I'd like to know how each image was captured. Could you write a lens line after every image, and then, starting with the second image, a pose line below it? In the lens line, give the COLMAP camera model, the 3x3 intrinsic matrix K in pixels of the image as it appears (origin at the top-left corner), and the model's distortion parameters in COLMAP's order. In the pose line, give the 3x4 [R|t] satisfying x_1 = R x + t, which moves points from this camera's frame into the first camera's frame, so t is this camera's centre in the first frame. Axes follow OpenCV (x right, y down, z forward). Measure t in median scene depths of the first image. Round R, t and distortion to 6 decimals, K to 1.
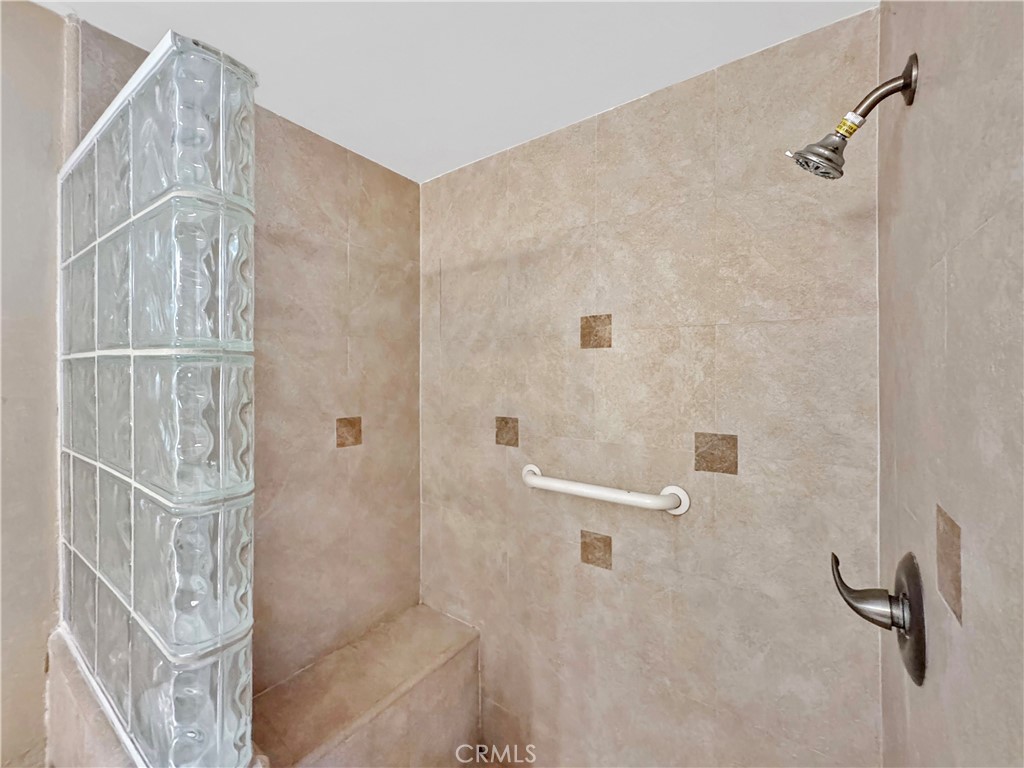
lens RADIAL K [[422.4, 0, 515.0], [0, 422.4, 375.3], [0, 0, 1]] dist [0.000736, -0.001452]
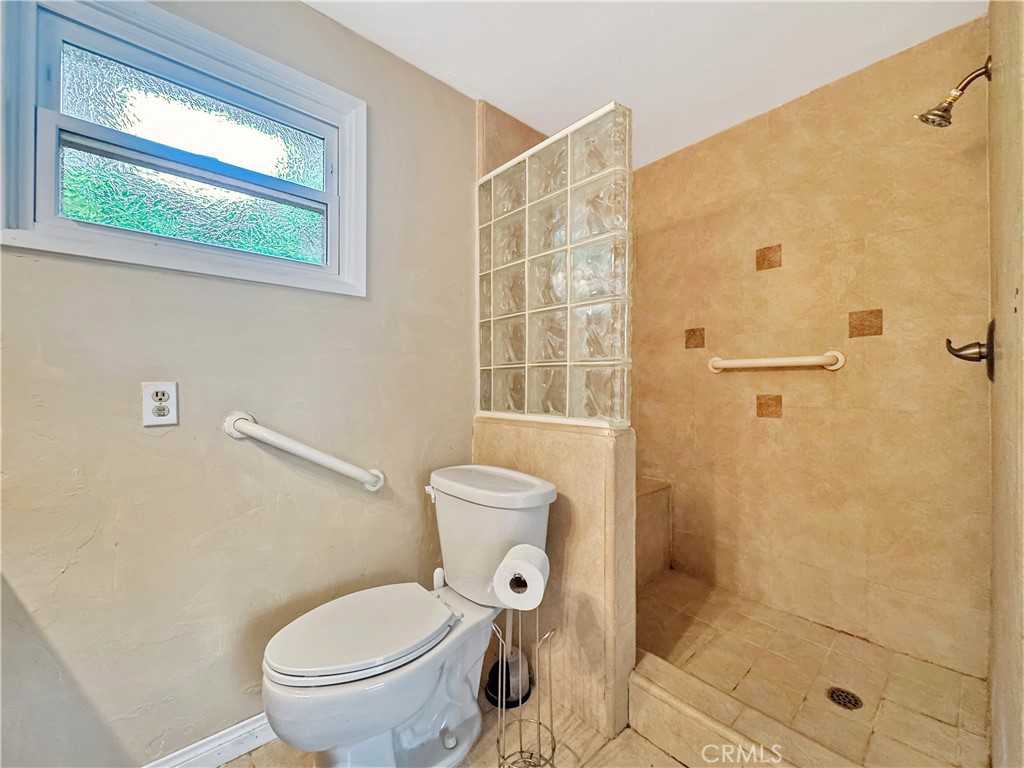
lens RADIAL K [[422.4, 0, 513.1], [0, 422.4, 389.3], [0, 0, 1]] dist [0.000736, -0.001452]
pose [[0.974722, -0.001109, -0.223421, -0.352692], [0.000755, 0.999998, -0.001669, 0.360422], [0.223422, 0.001458, 0.974721, -0.639010]]
